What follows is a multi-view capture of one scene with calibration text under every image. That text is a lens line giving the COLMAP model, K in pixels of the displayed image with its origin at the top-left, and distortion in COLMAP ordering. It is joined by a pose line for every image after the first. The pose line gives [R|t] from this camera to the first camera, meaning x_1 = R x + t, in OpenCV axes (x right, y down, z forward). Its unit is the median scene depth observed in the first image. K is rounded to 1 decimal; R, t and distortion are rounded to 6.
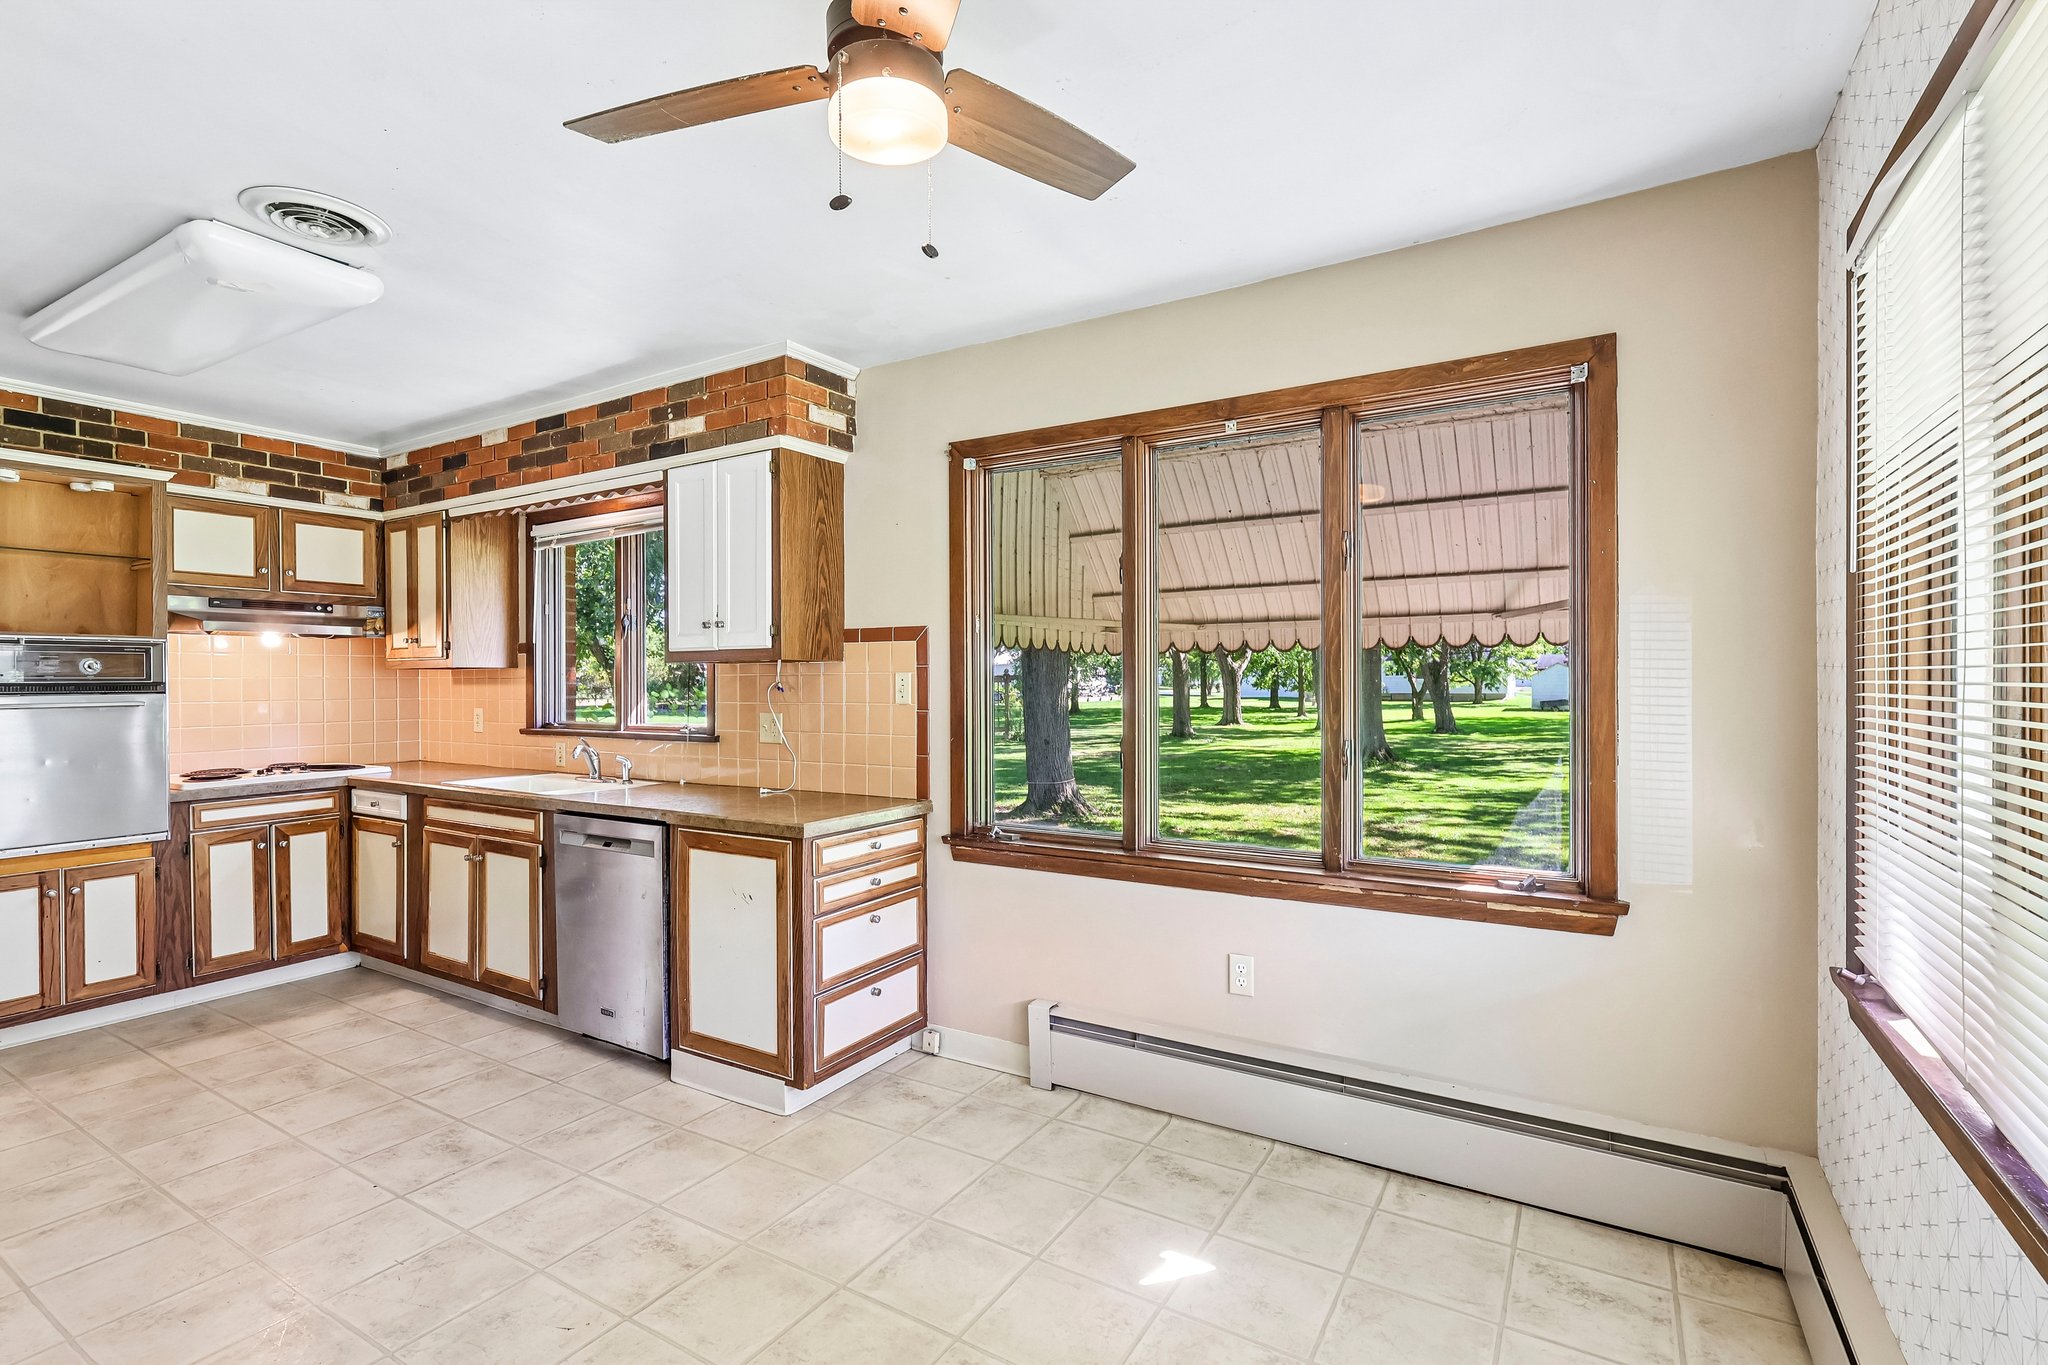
lens RADIAL K [[946.0, 0, 1011.8], [0, 946.0, 686.5], [0, 0, 1]] dist [0.001867, -0.000381]
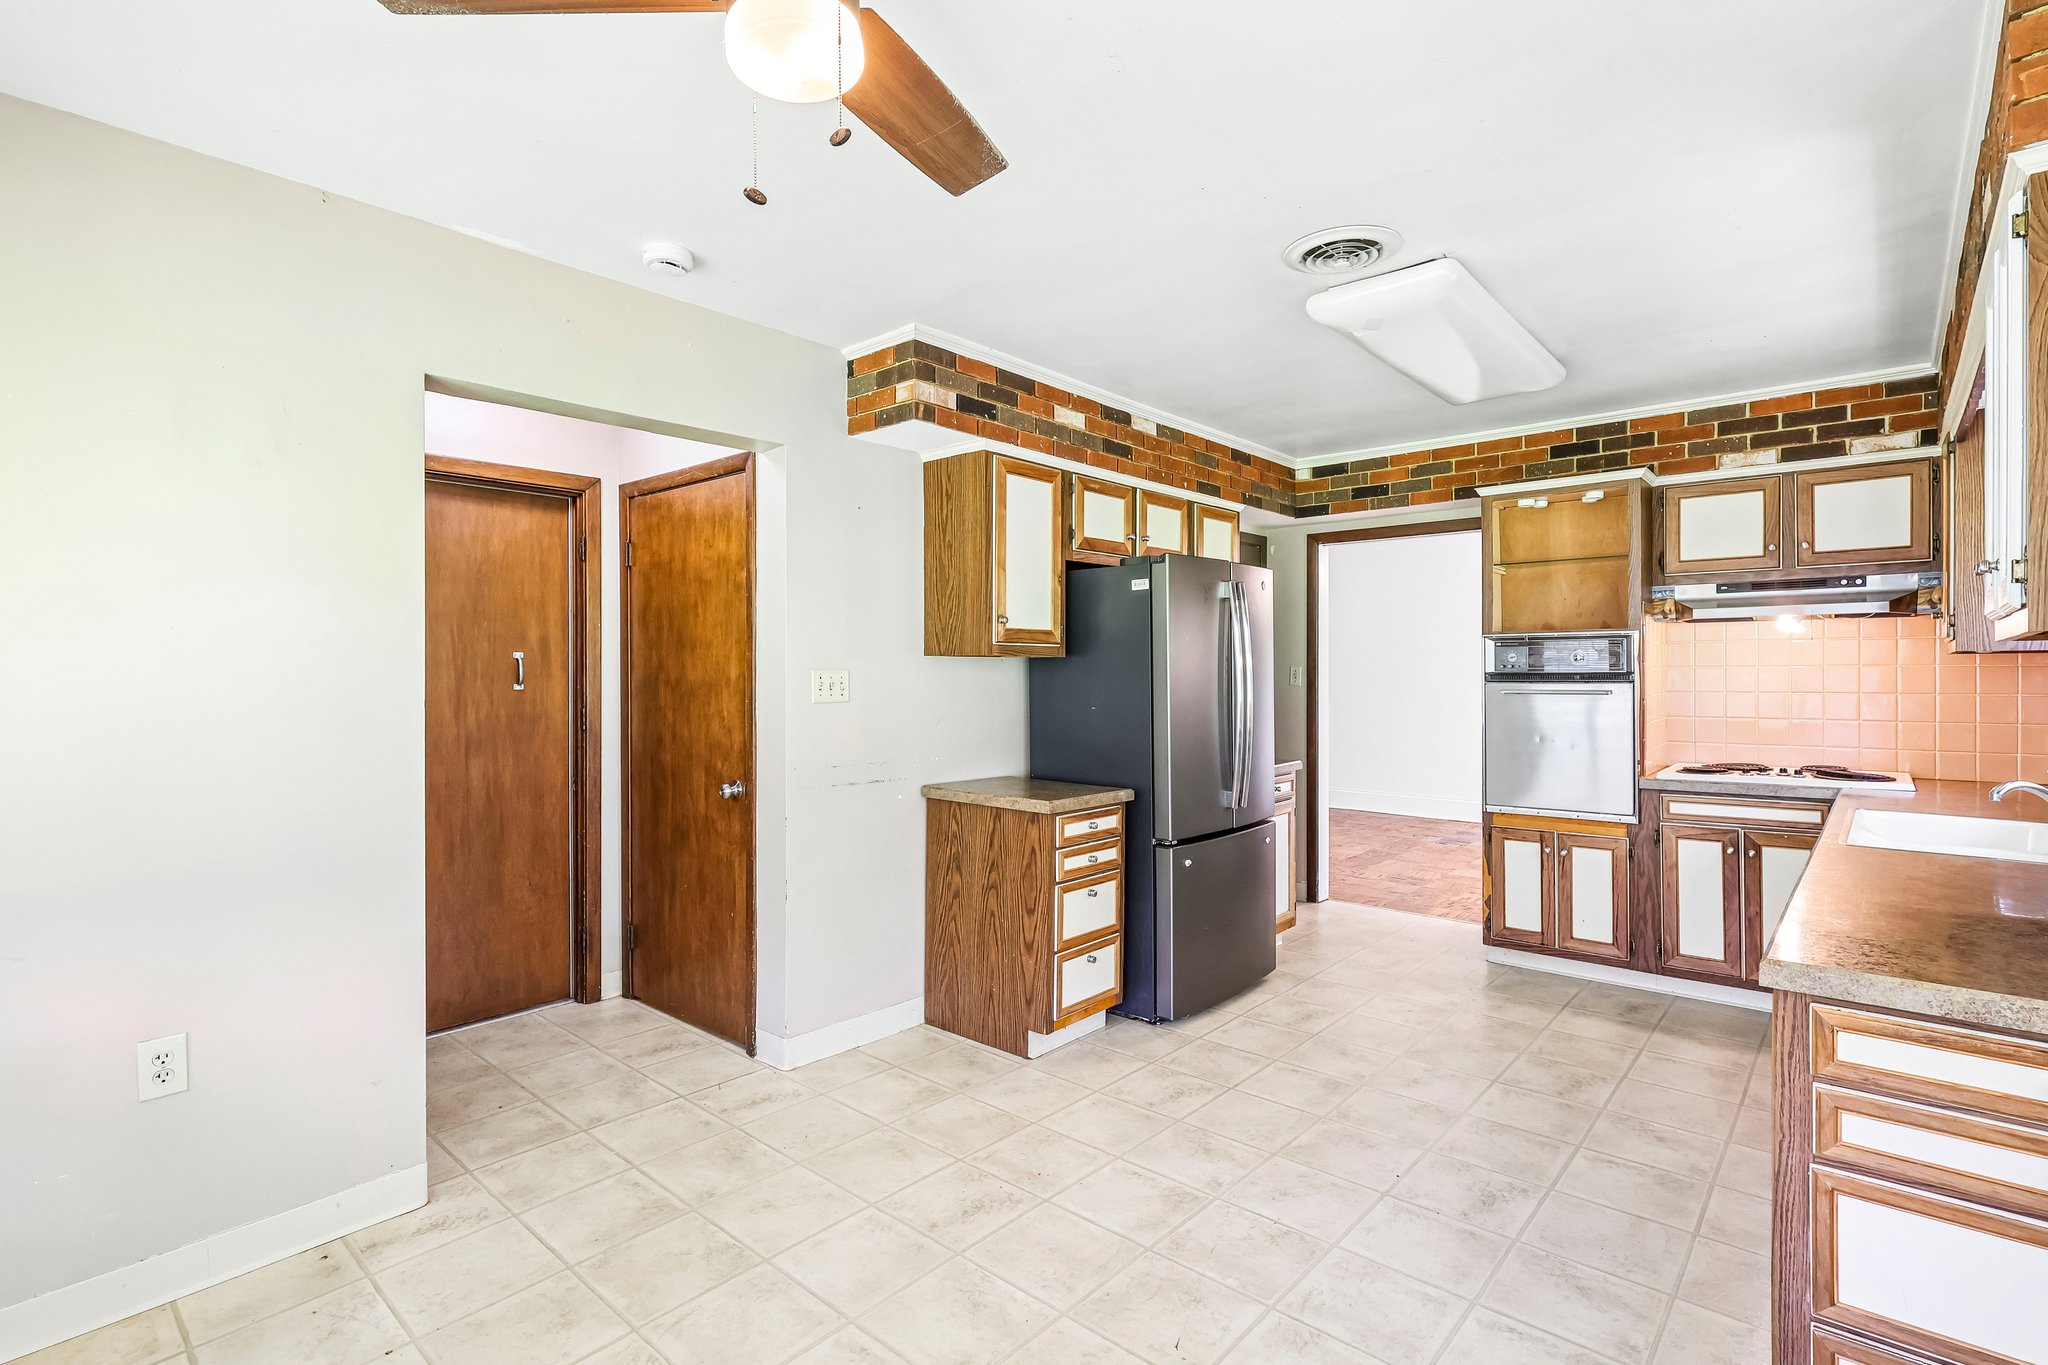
lens RADIAL K [[973.3, 0, 1014.8], [0, 973.3, 669.6], [0, 0, 1]] dist [-0.003126, -0.000715]
pose [[-0.181331, 0.001532, -0.983421, 0.262609], [-0.002308, 0.999995, 0.001983, -0.007192], [0.983419, 0.002629, -0.181327, 0.496200]]
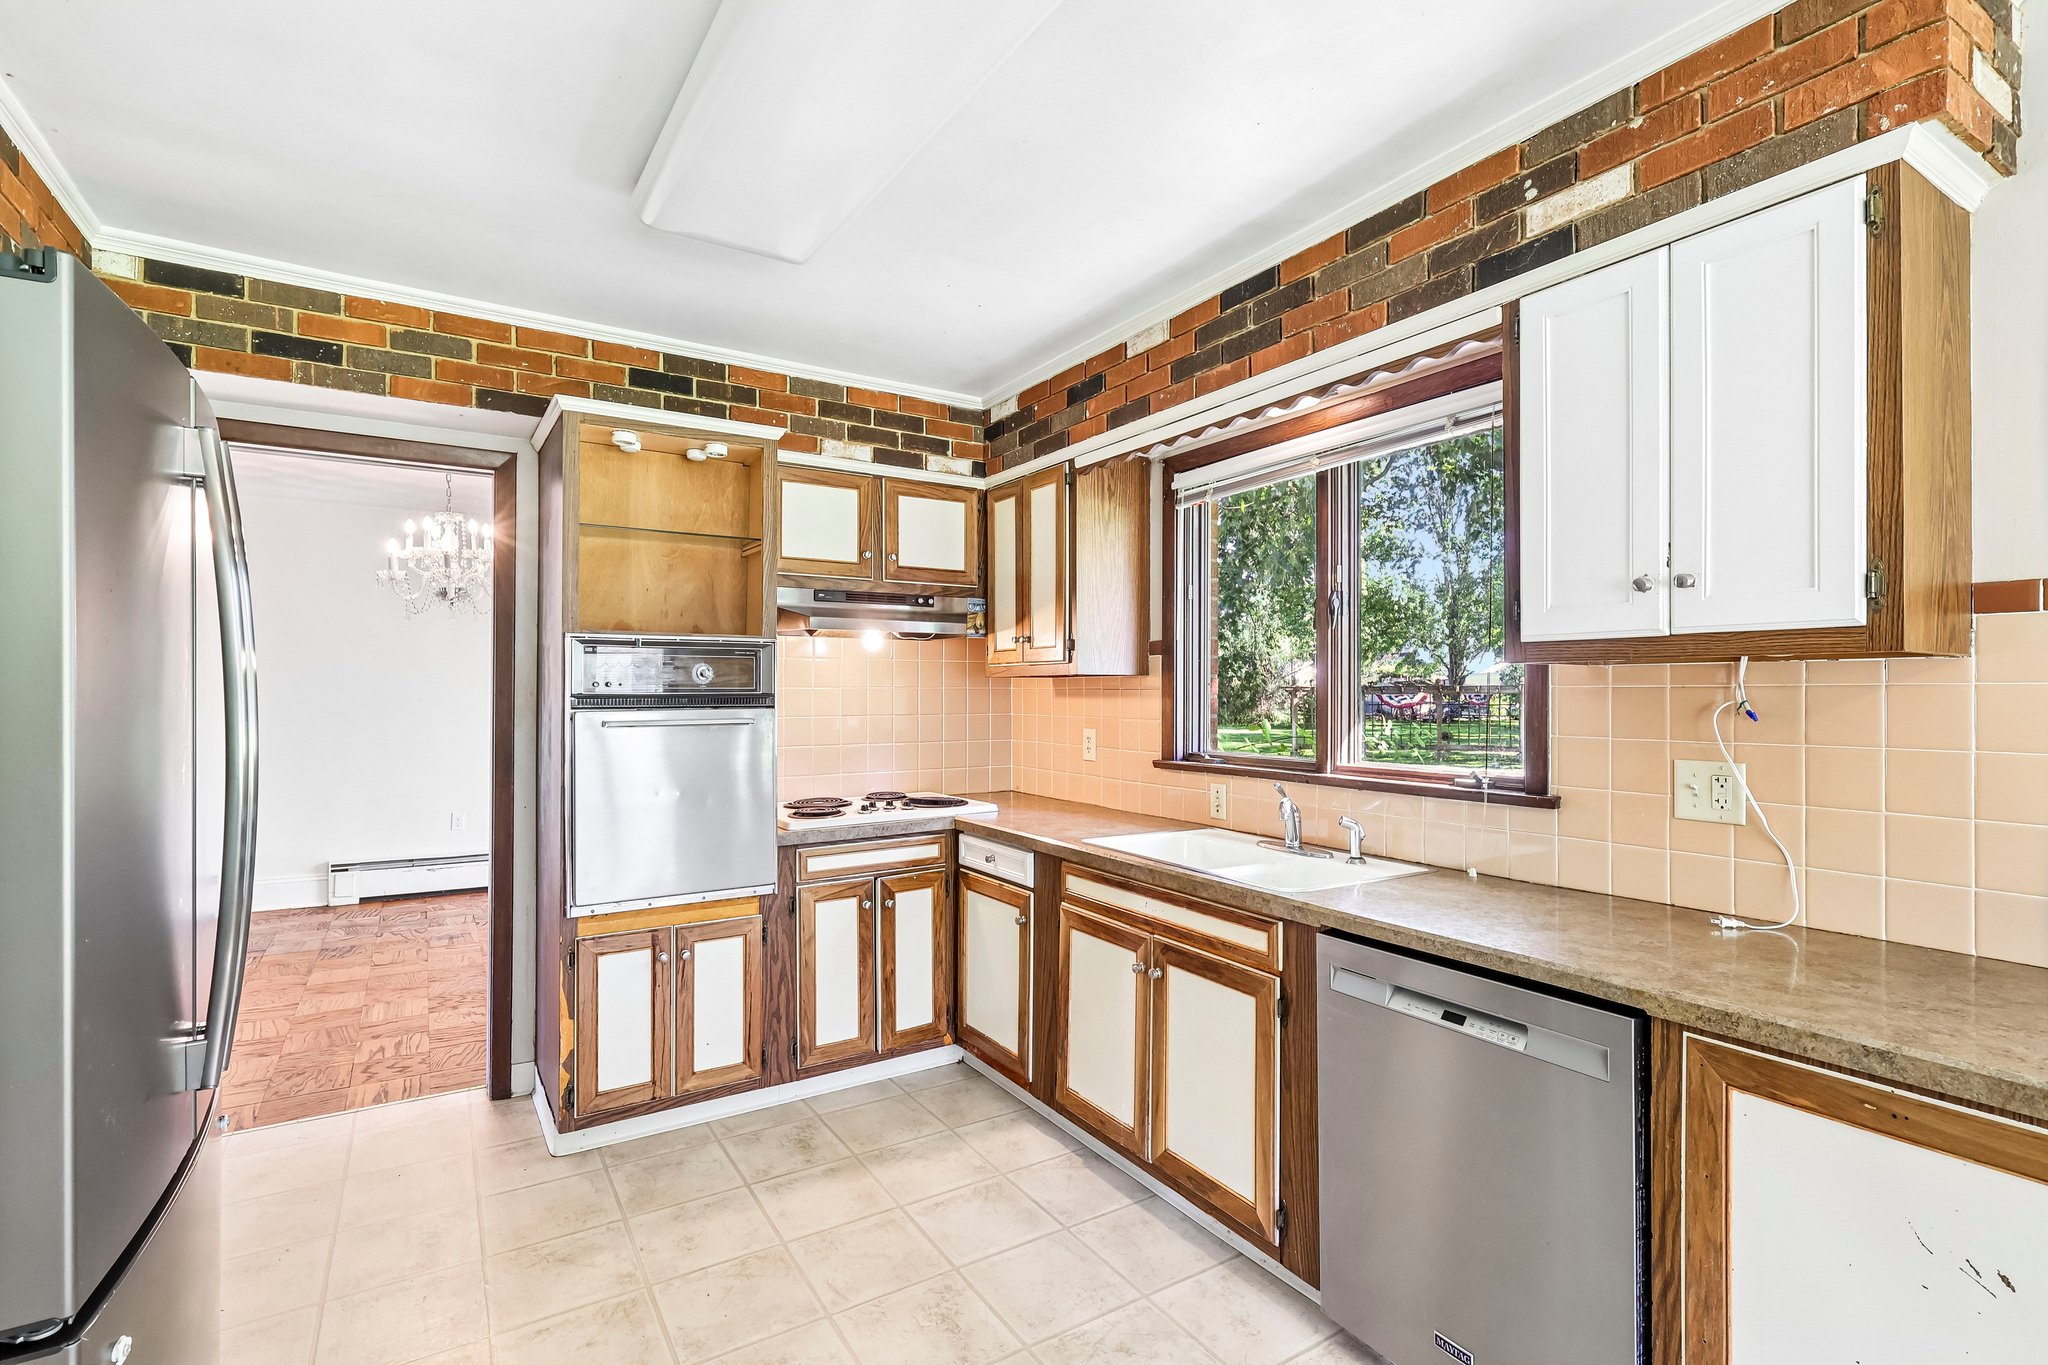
lens RADIAL K [[946.0, 0, 1011.8], [0, 946.0, 686.5], [0, 0, 1]] dist [0.001867, -0.000381]
pose [[0.894286, 0.002425, -0.447490, -0.344520], [-0.006951, 0.999940, -0.008473, -0.004914], [0.447442, 0.010688, 0.894249, 0.363132]]
